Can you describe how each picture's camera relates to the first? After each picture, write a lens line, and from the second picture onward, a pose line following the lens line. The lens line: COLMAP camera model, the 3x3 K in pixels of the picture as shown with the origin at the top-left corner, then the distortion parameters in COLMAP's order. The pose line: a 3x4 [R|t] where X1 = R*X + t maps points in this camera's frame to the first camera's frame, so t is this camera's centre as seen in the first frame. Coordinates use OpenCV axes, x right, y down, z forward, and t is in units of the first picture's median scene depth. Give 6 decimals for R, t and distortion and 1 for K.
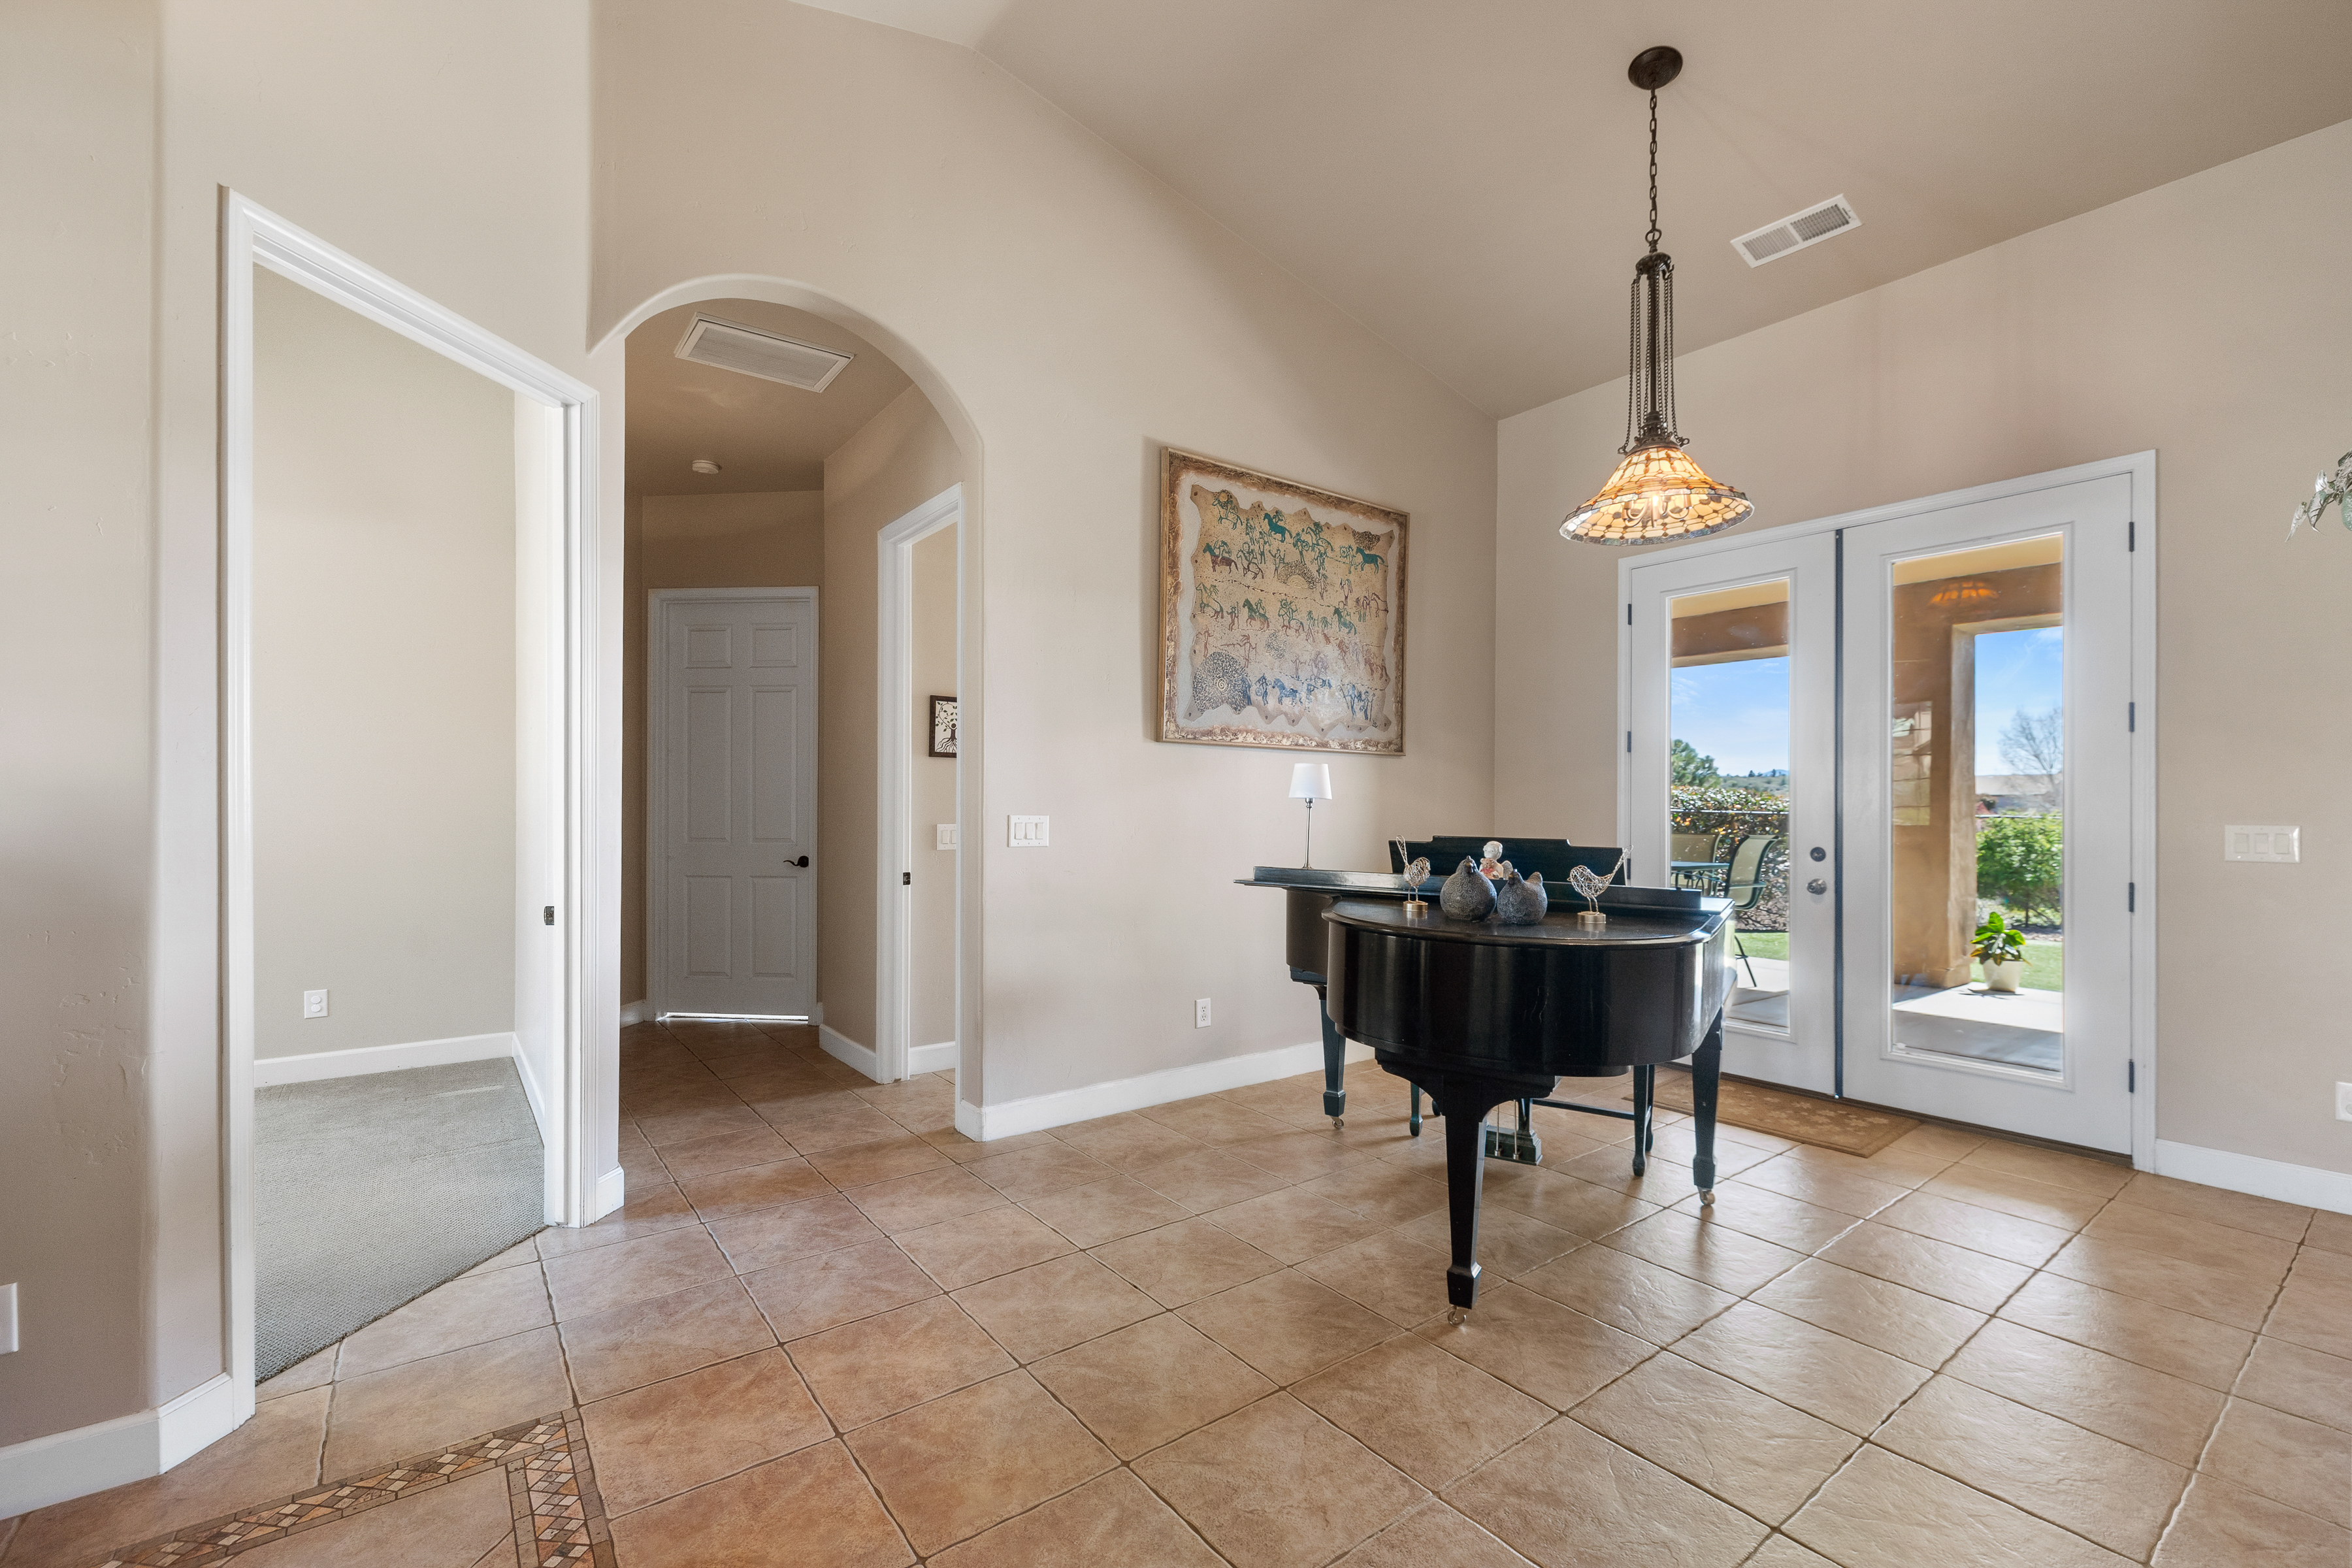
lens RADIAL K [[1003.0, 0, 1184.7], [0, 1003.0, 804.3], [0, 0, 1]] dist [-0.002811, 0.001171]
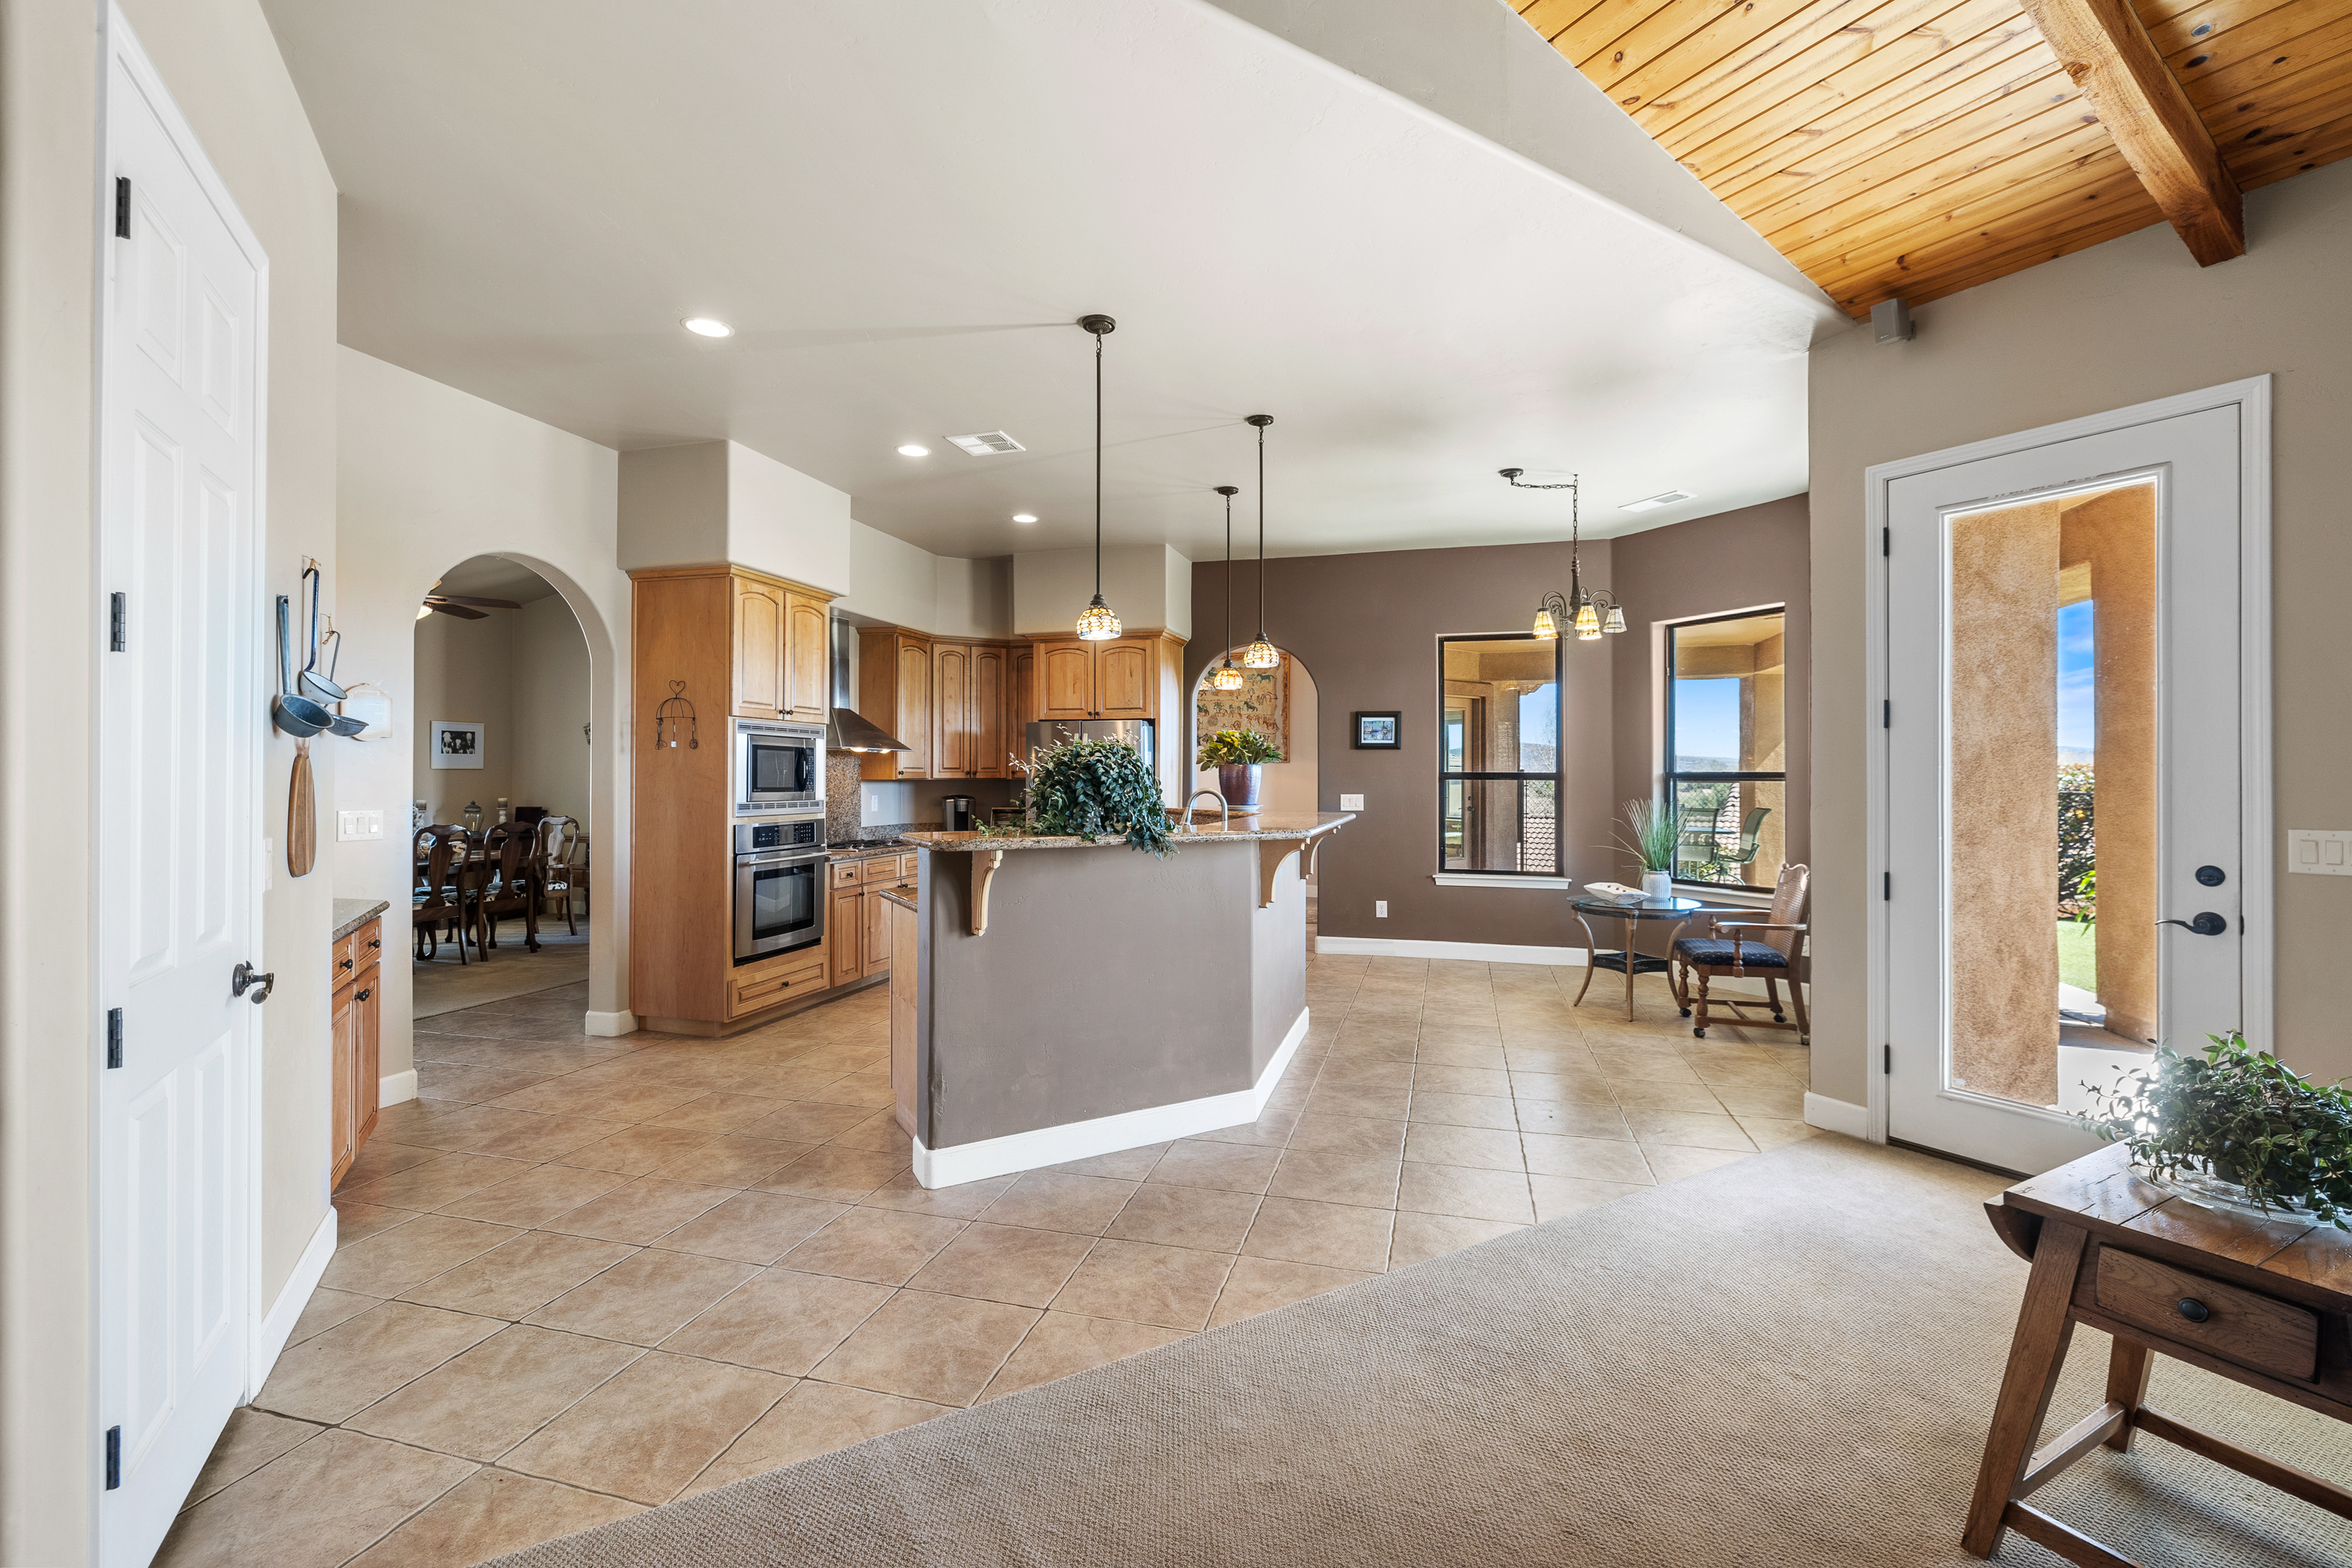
lens RADIAL K [[1003.0, 0, 1173.7], [0, 1003.0, 770.7], [0, 0, 1]] dist [-0.002811, 0.001171]
pose [[0.595886, -0.004250, -0.803058, 2.099307], [-0.002206, 0.999974, -0.006929, -0.016481], [0.803066, 0.005900, 0.595861, -0.590905]]
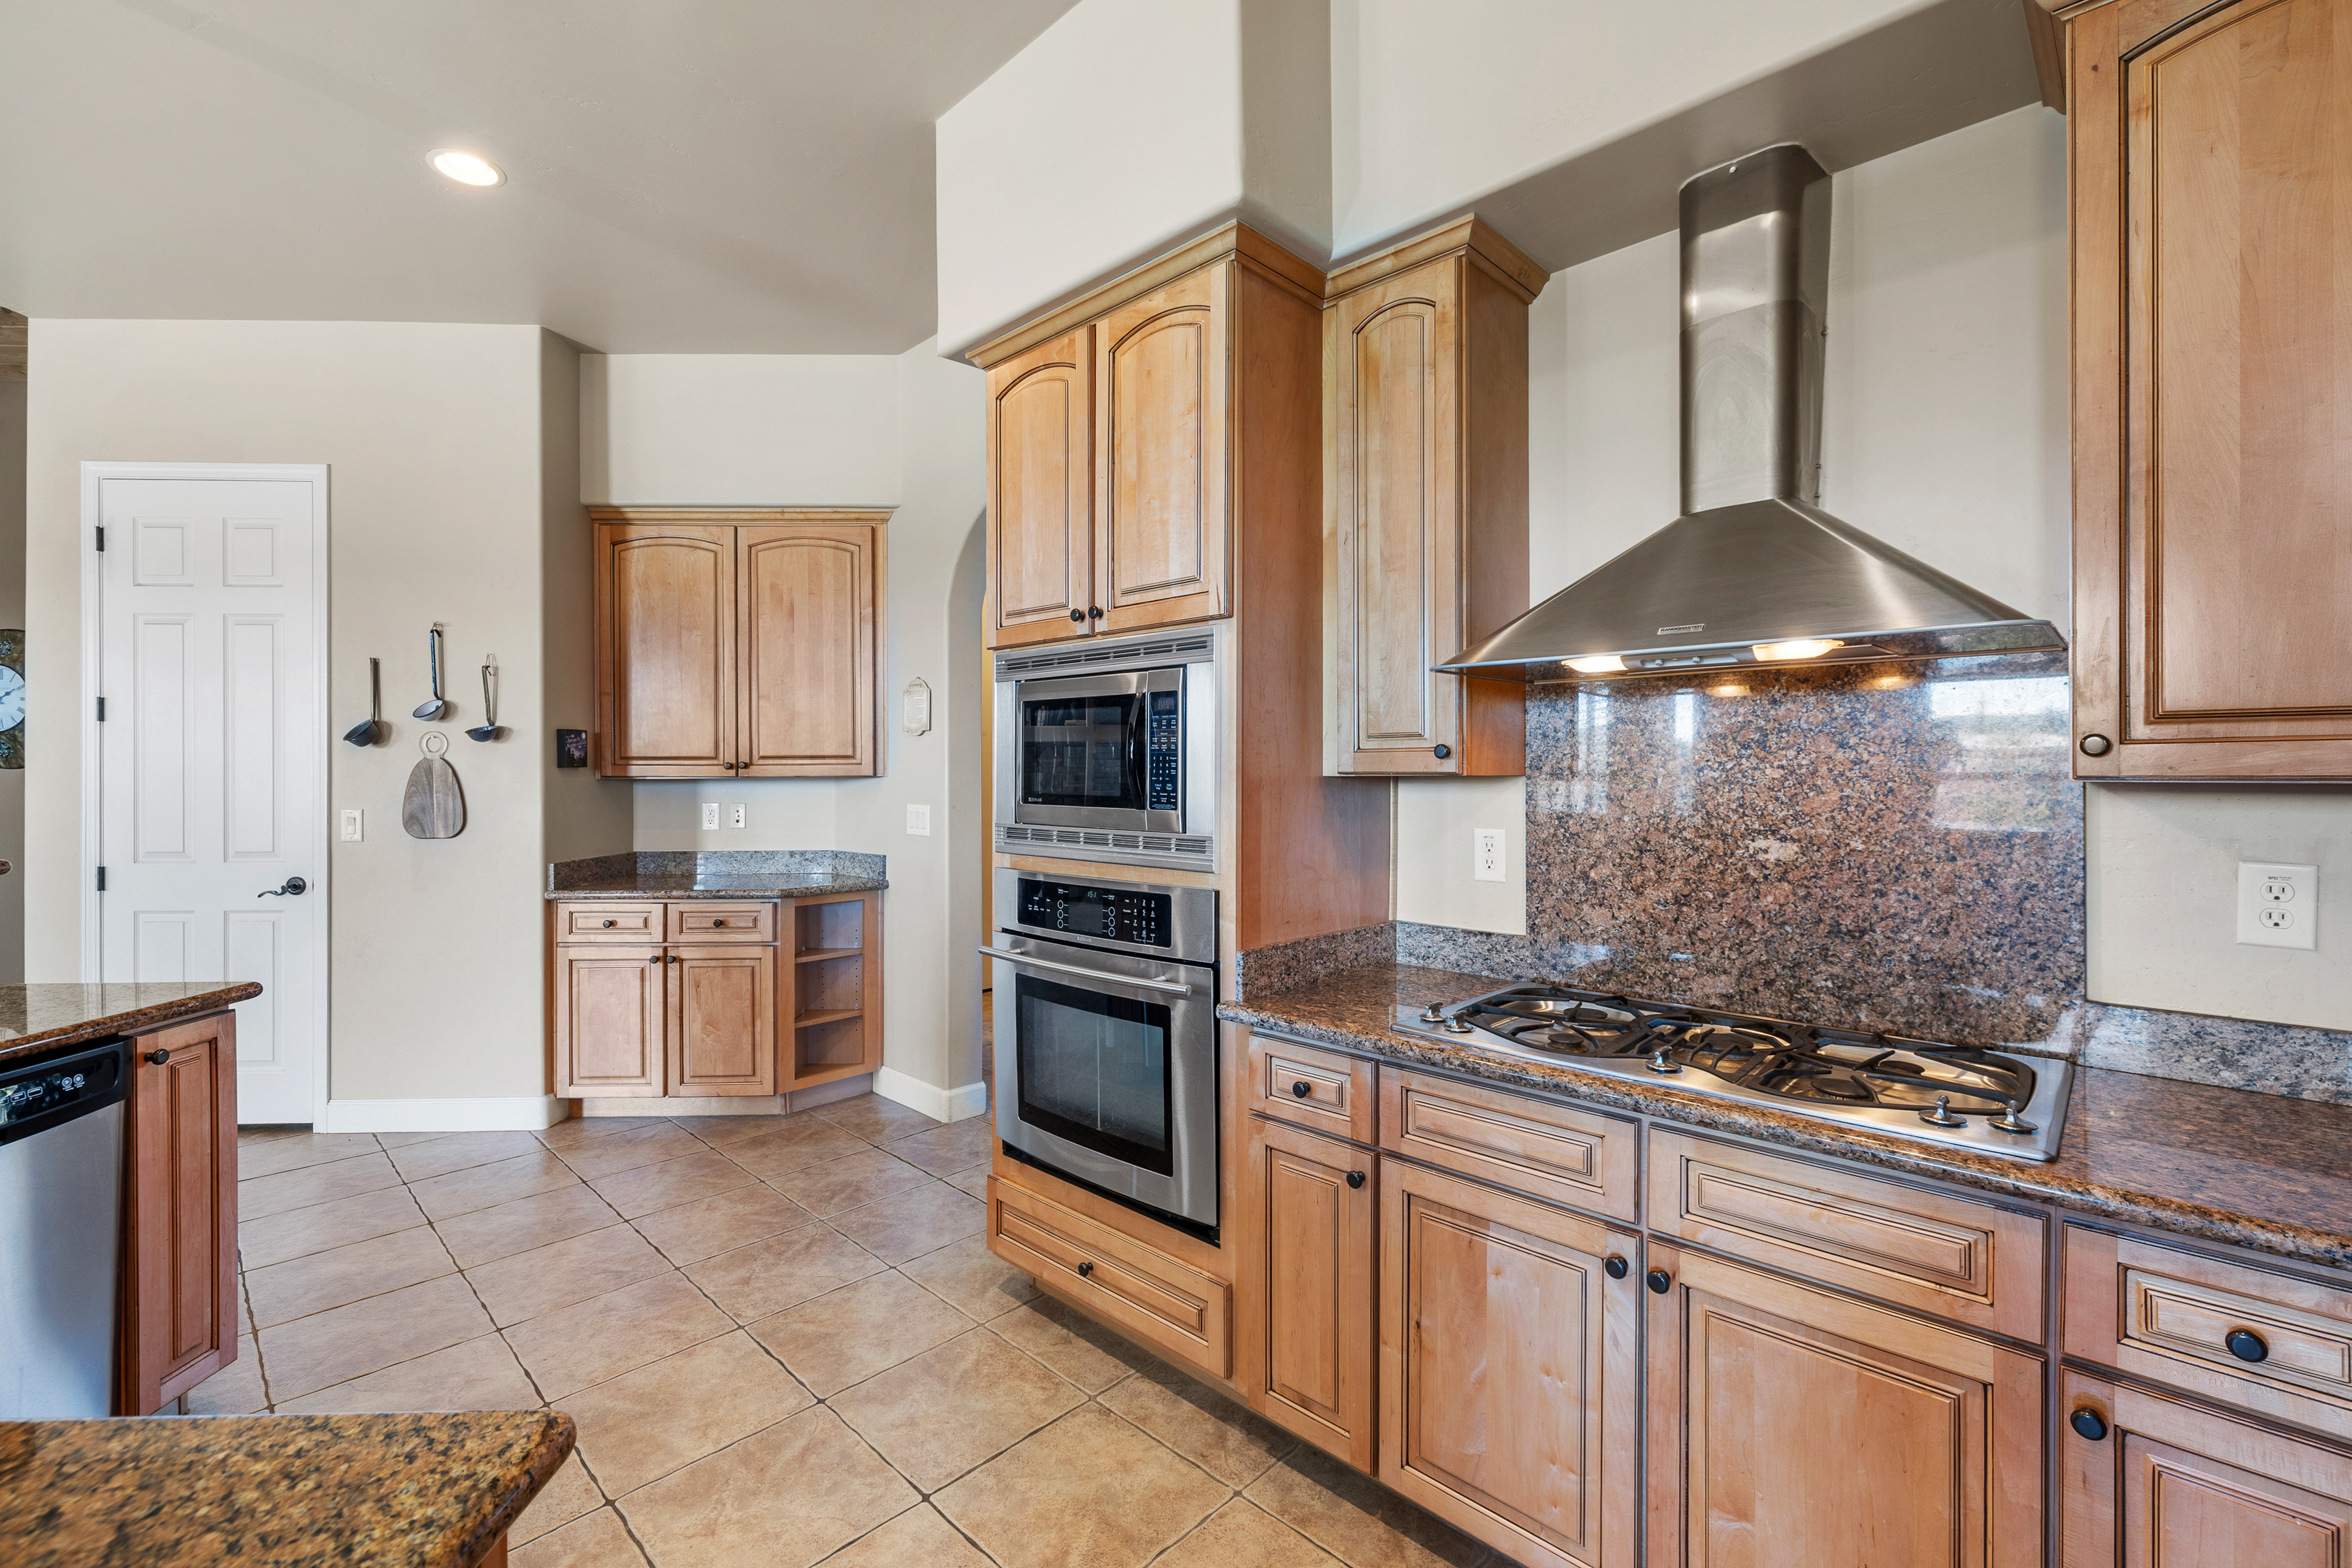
lens RADIAL K [[1003.0, 0, 1190.2], [0, 1003.0, 771.6], [0, 0, 1]] dist [-0.002811, 0.001171]
pose [[-0.988594, 0.003109, -0.150575, 0.840414], [0.002746, 0.999993, 0.002618, -0.016904], [0.150582, 0.002175, -0.988595, 0.280309]]
